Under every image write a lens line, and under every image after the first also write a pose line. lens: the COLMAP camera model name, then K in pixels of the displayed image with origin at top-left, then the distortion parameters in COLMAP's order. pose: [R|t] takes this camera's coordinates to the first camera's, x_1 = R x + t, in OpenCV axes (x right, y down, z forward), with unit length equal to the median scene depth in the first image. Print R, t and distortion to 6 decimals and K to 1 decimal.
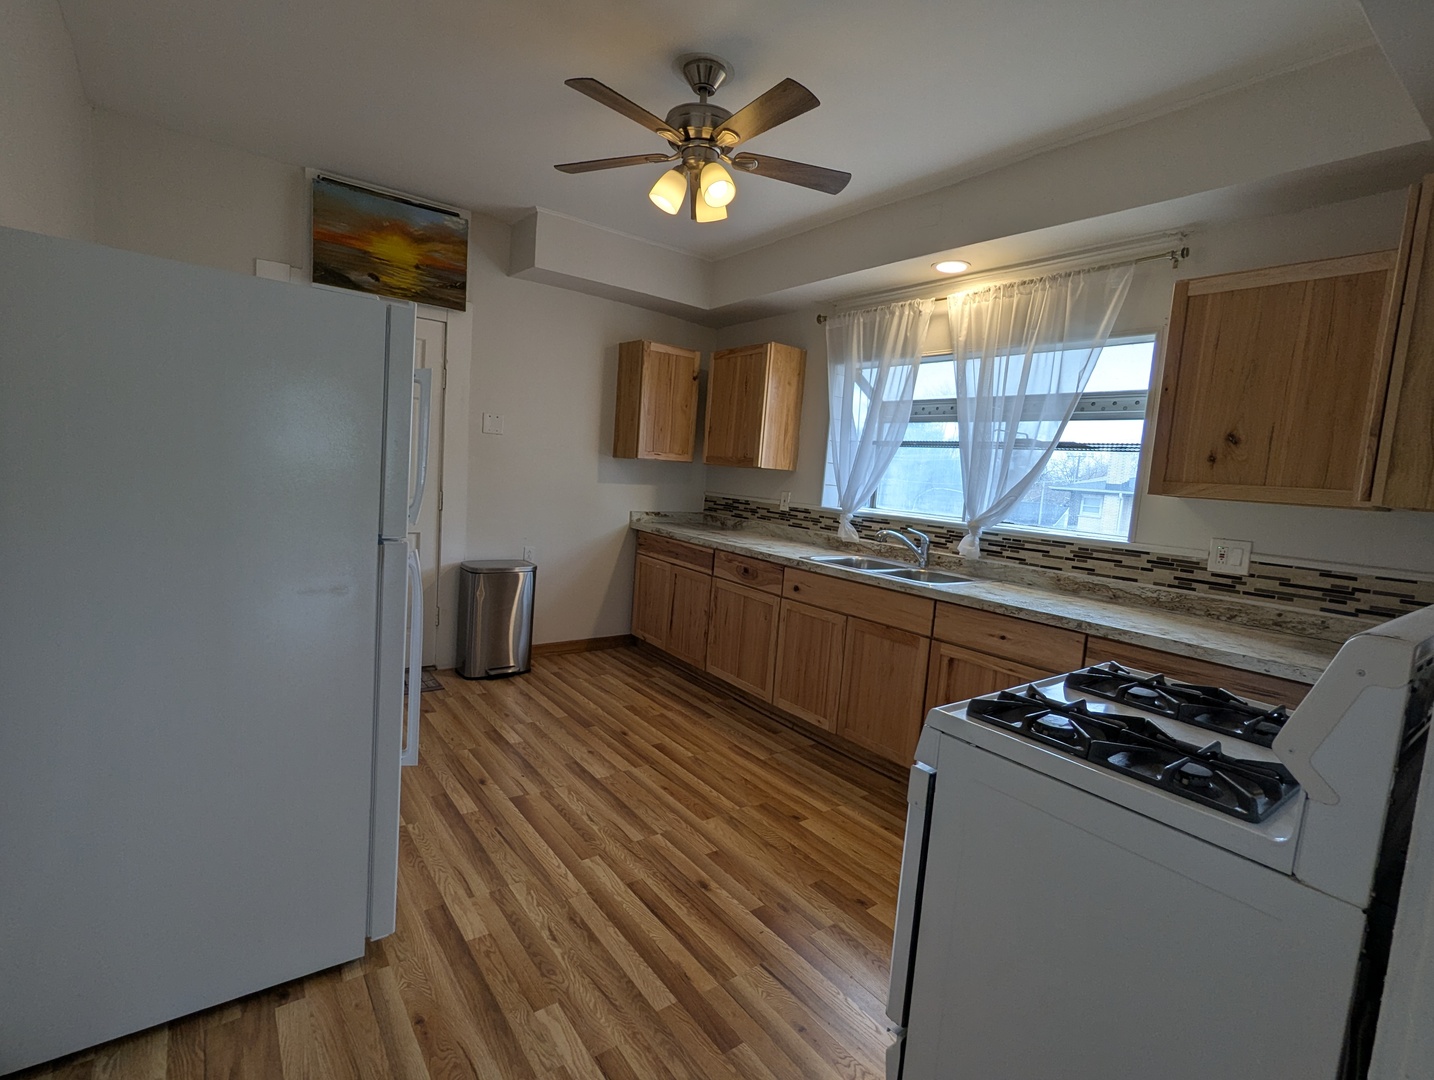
lens RADIAL K [[682.9, 0, 714.8], [0, 682.9, 538.0], [0, 0, 1]] dist [-0.003028, 0.000745]
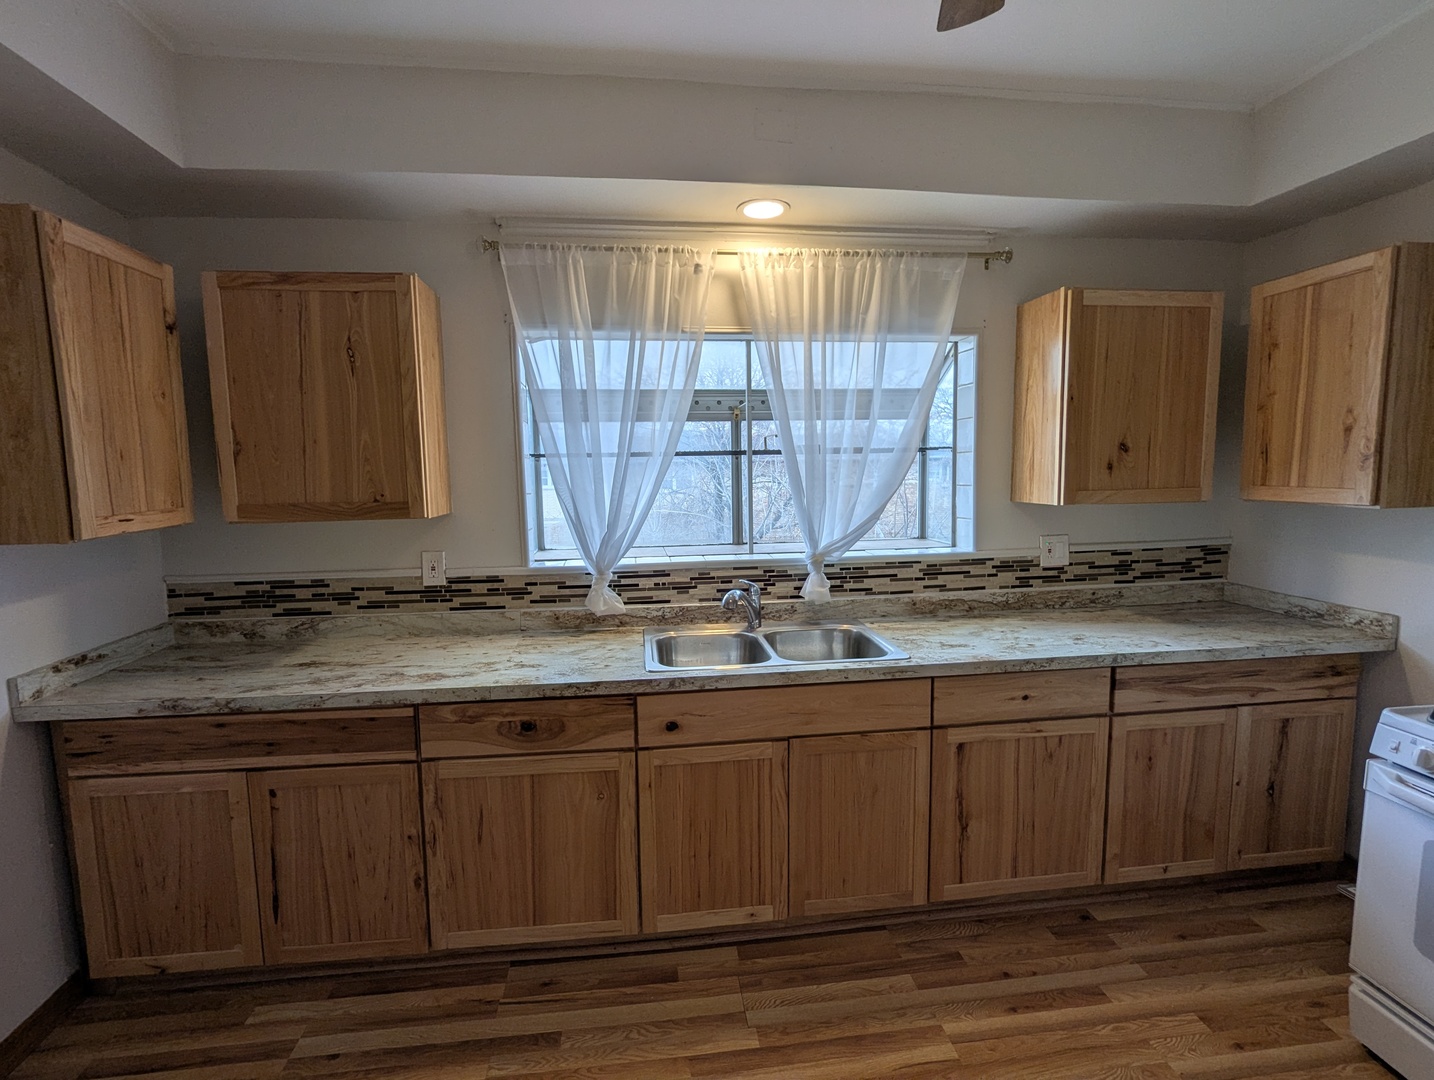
lens RADIAL K [[682.9, 0, 710.8], [0, 682.9, 537.1], [0, 0, 1]] dist [-0.003028, 0.000745]
pose [[0.493006, -0.174481, 0.852350, -0.347738], [0.137321, 0.983009, 0.121801, -0.157893], [-0.859120, 0.056997, 0.508590, 0.711878]]
